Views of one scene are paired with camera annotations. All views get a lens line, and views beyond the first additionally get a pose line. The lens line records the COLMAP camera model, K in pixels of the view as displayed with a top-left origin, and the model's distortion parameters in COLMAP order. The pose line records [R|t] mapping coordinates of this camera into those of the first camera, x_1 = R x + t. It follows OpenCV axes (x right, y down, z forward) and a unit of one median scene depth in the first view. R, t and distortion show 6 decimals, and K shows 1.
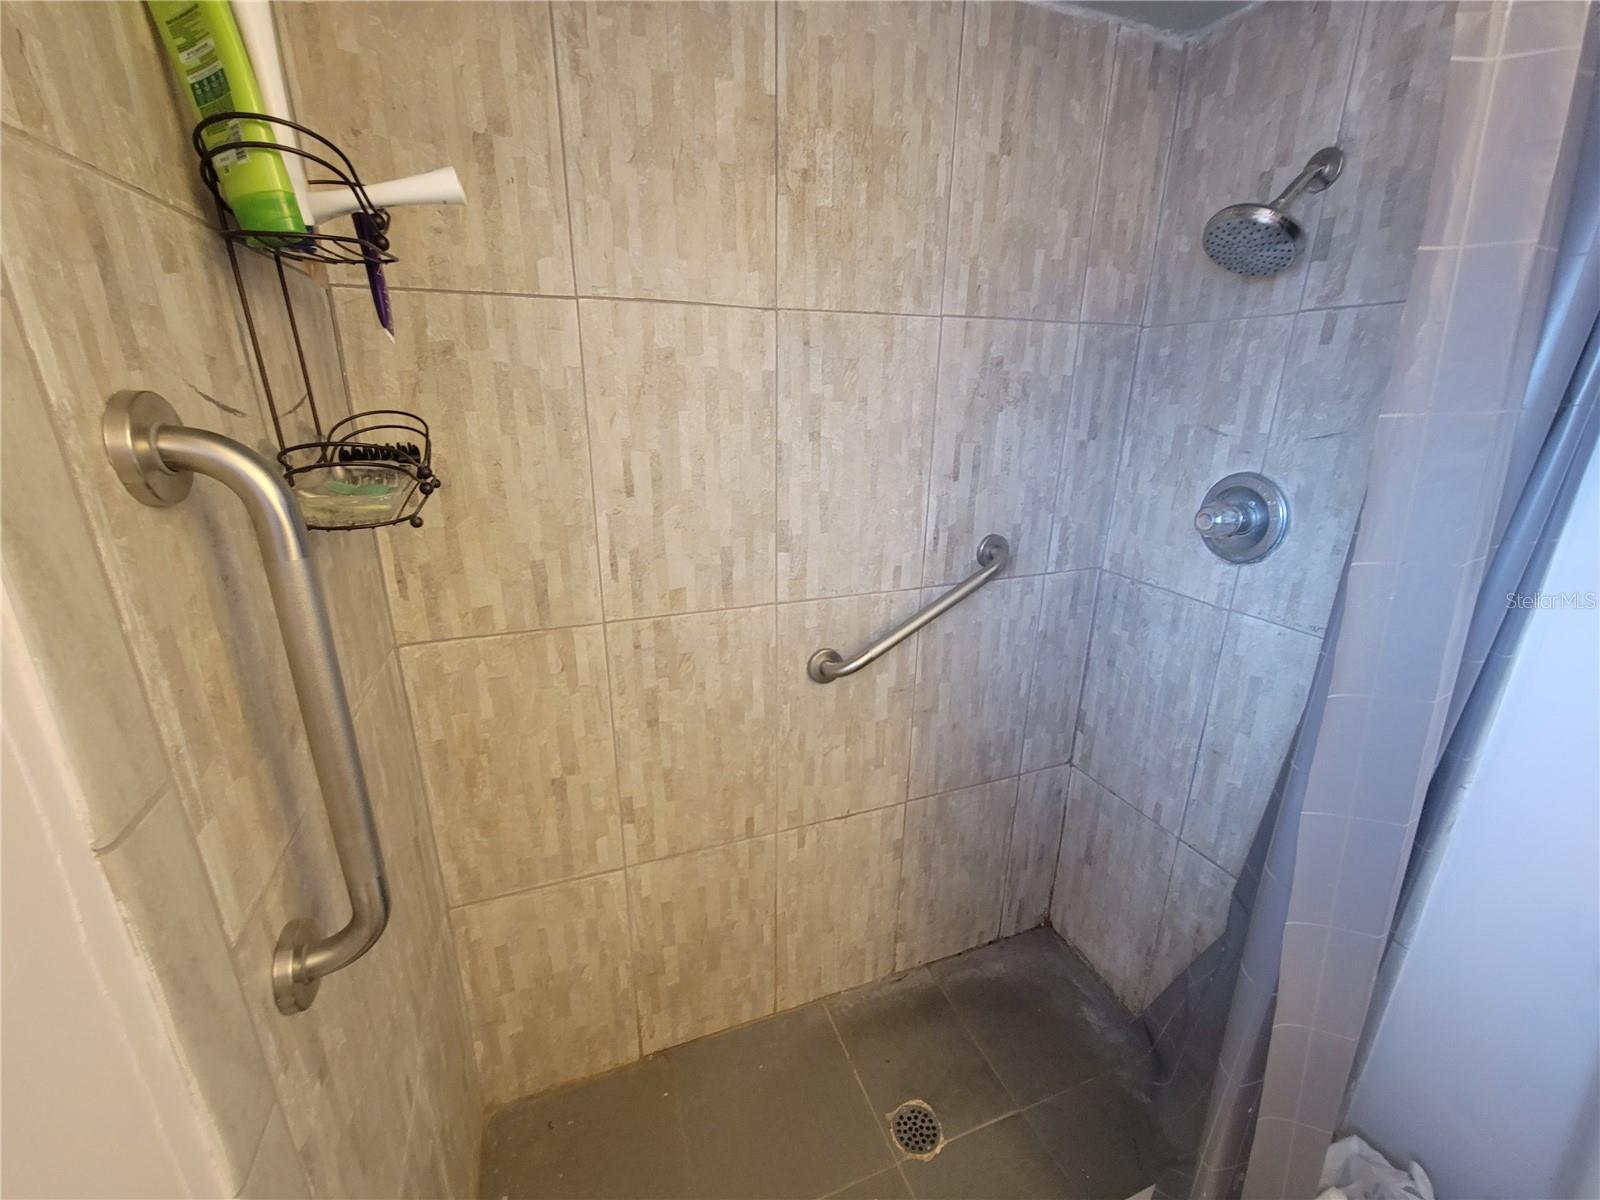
lens RADIAL K [[654.4, 0, 796.5], [0, 654.4, 602.5], [0, 0, 1]] dist [0.003236, -0.001243]
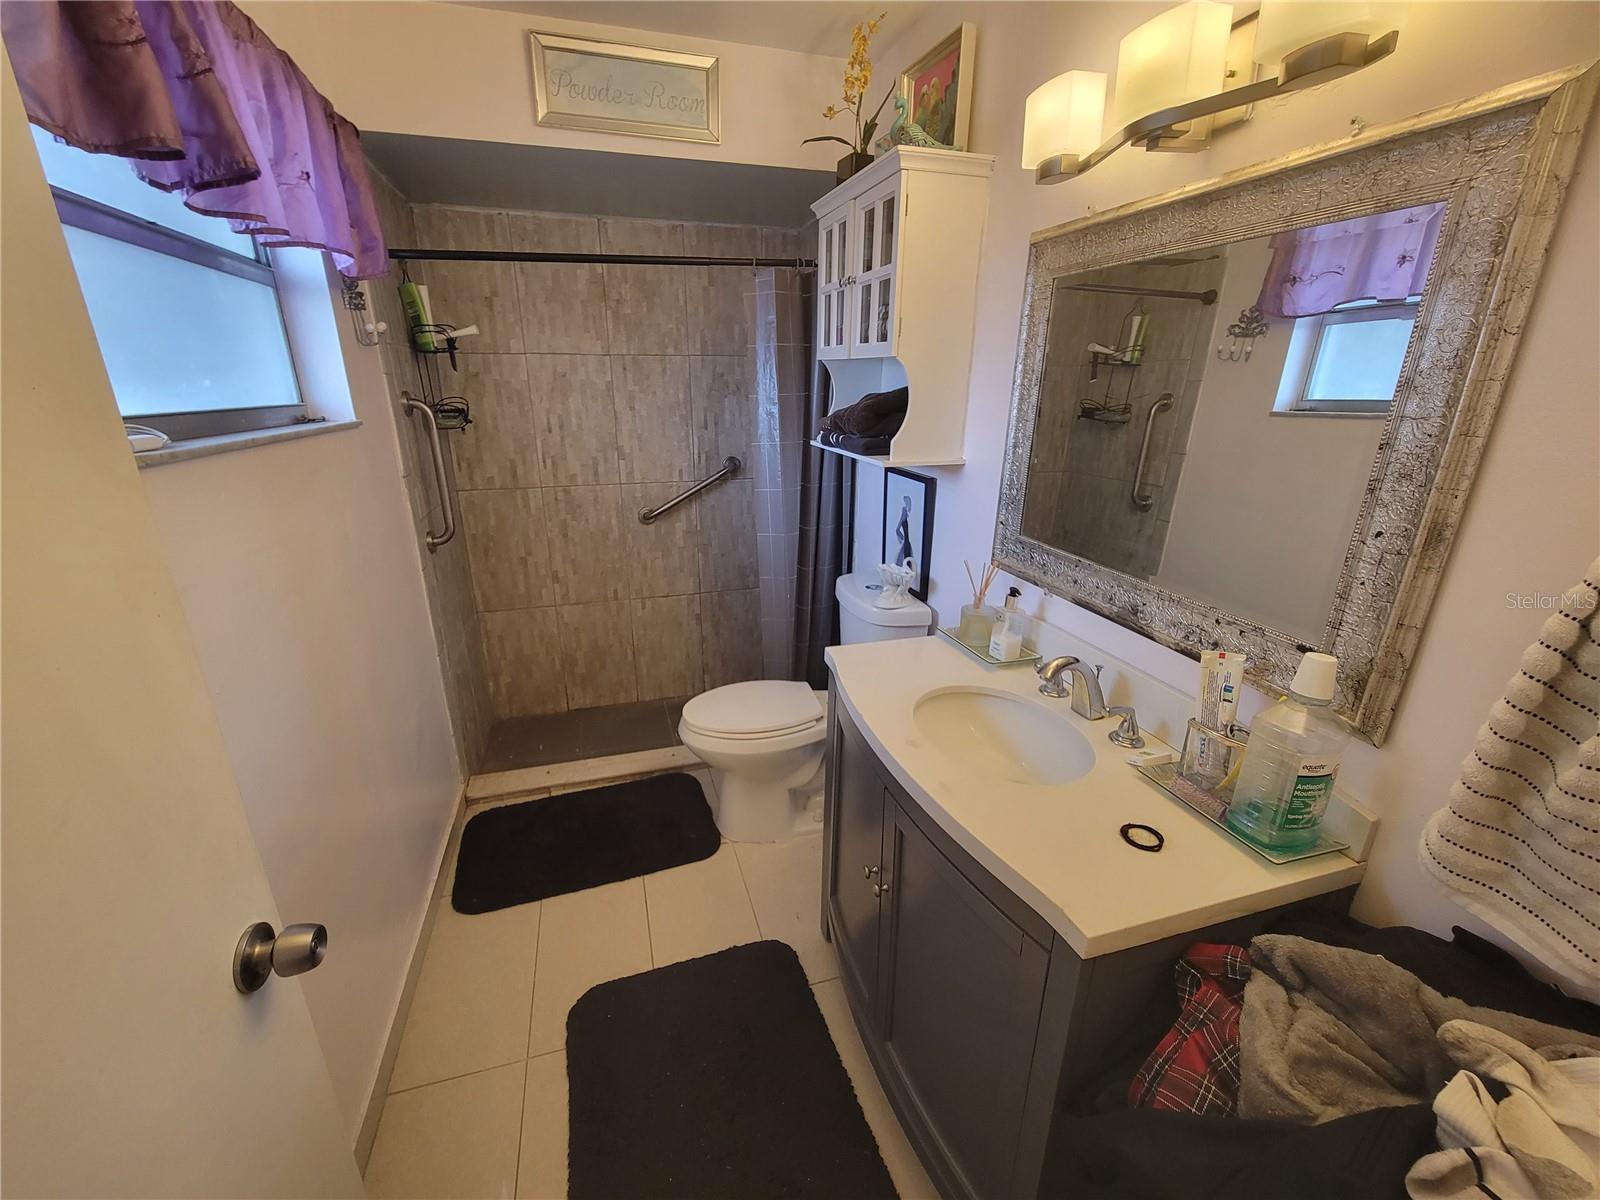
lens RADIAL K [[654.4, 0, 796.3], [0, 654.4, 603.4], [0, 0, 1]] dist [0.003236, -0.001243]
pose [[0.997326, 0.015068, -0.071516, 0.767249], [-0.014584, 0.999867, 0.007289, 0.400982], [0.071616, -0.006226, 0.997413, -1.244109]]
